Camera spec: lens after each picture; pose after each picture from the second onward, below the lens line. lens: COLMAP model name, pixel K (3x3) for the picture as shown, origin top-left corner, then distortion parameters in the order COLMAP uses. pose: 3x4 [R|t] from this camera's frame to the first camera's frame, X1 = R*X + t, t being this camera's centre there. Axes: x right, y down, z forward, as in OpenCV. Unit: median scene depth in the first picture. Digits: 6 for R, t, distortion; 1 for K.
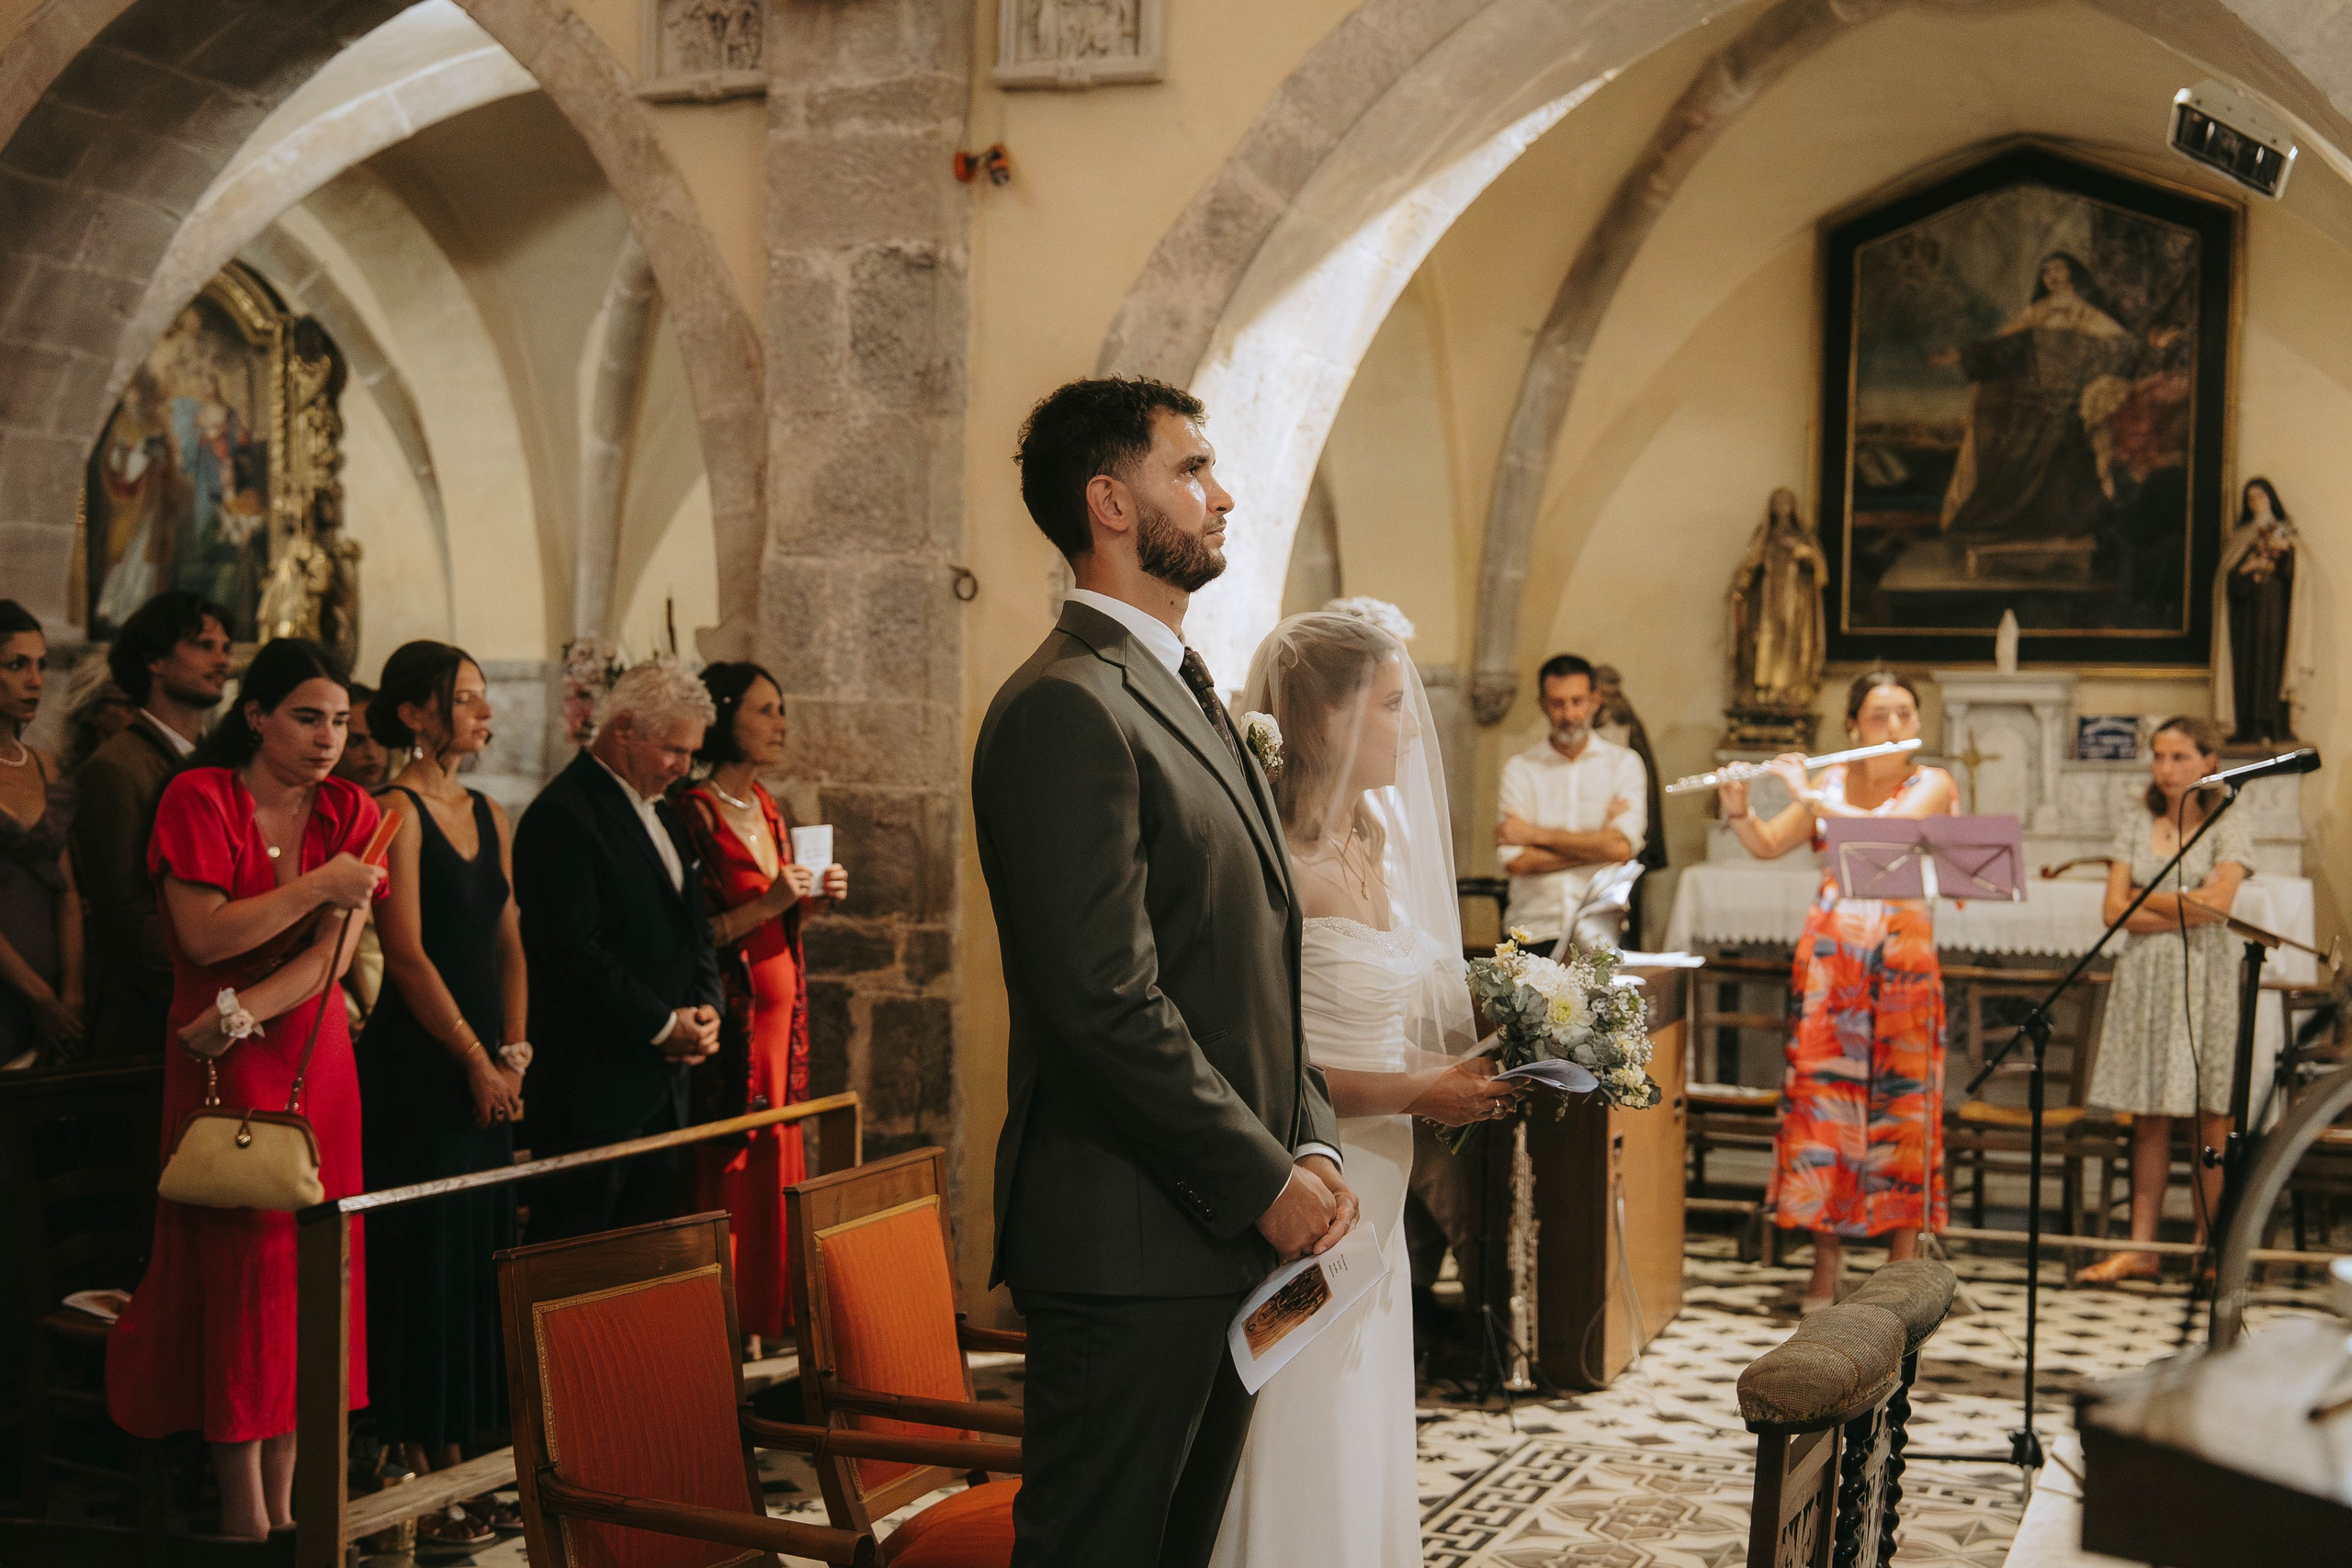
lens RADIAL K [[3173.8, 0, 1187.7], [0, 3173.8, 814.5], [0, 0, 1]] dist [0.019505, 0.009820]
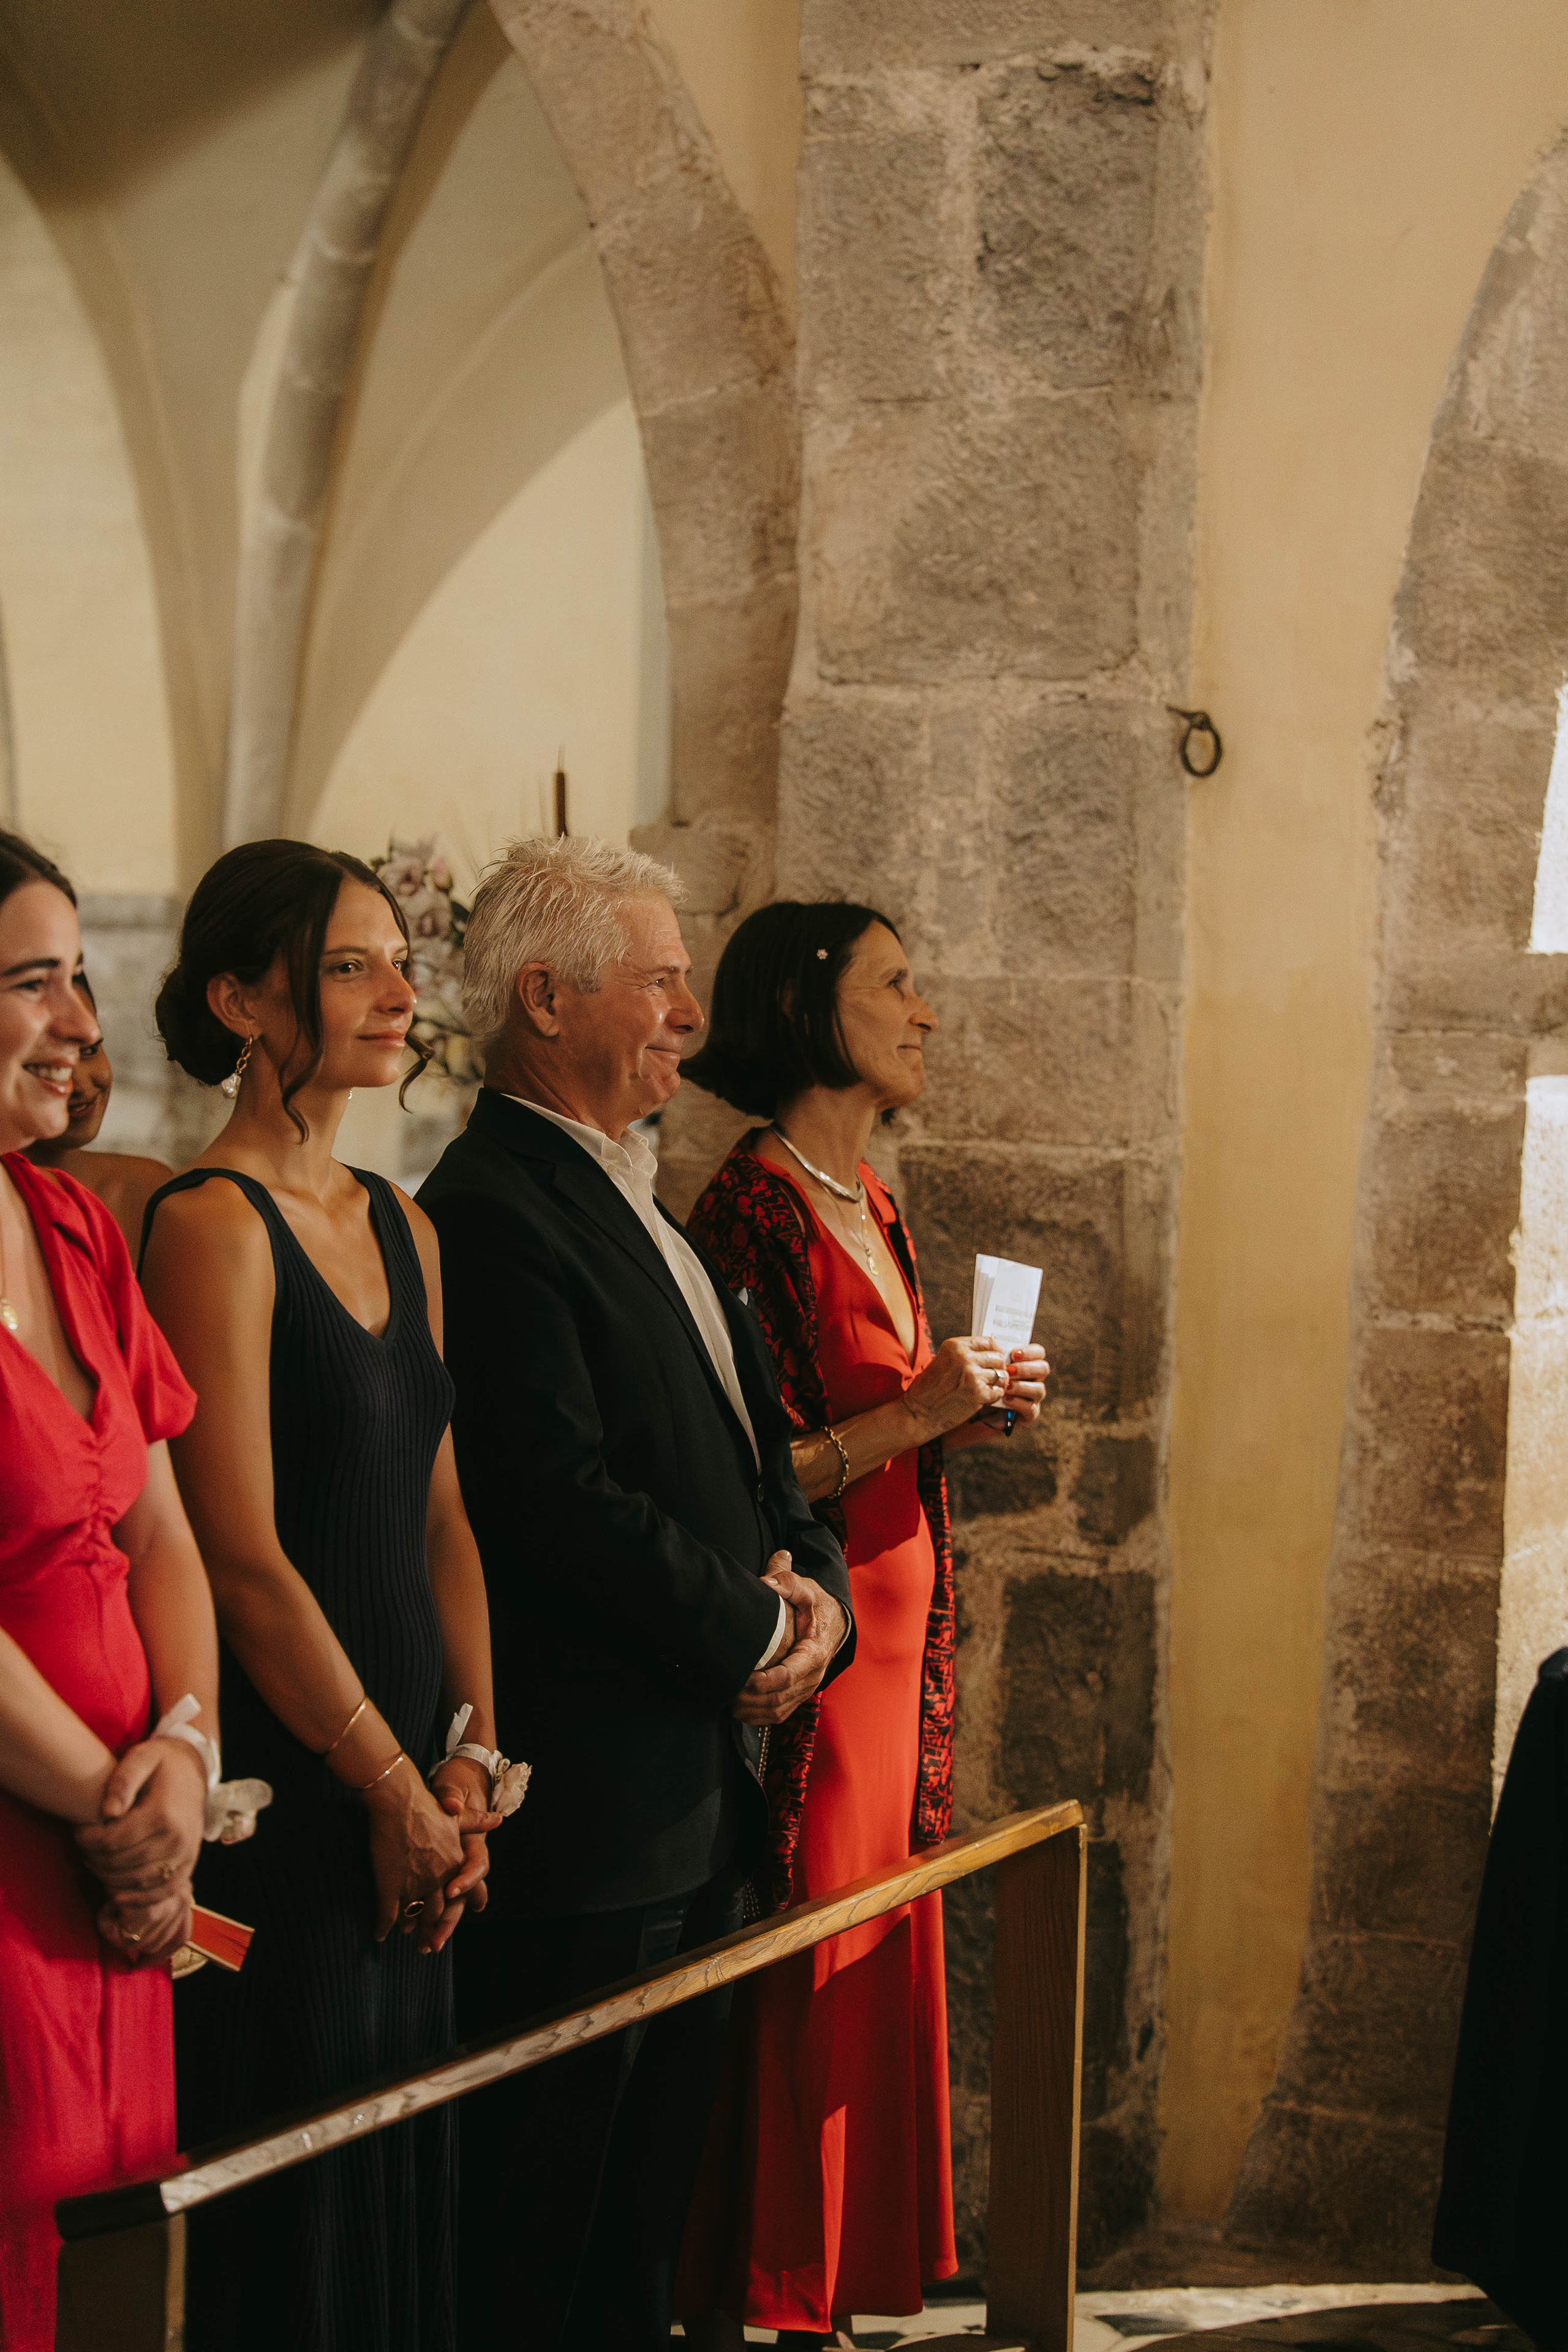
lens RADIAL K [[4864.0, 0, 783.9], [0, 4864.0, 1208.5], [0, 0, 1]] dist [0.042745, -0.005706]
pose [[0.998796, 0.011157, -0.047762, -0.098259], [-0.010474, 0.999840, 0.014519, -0.009797], [0.047916, -0.014001, 0.998753, 0.231890]]
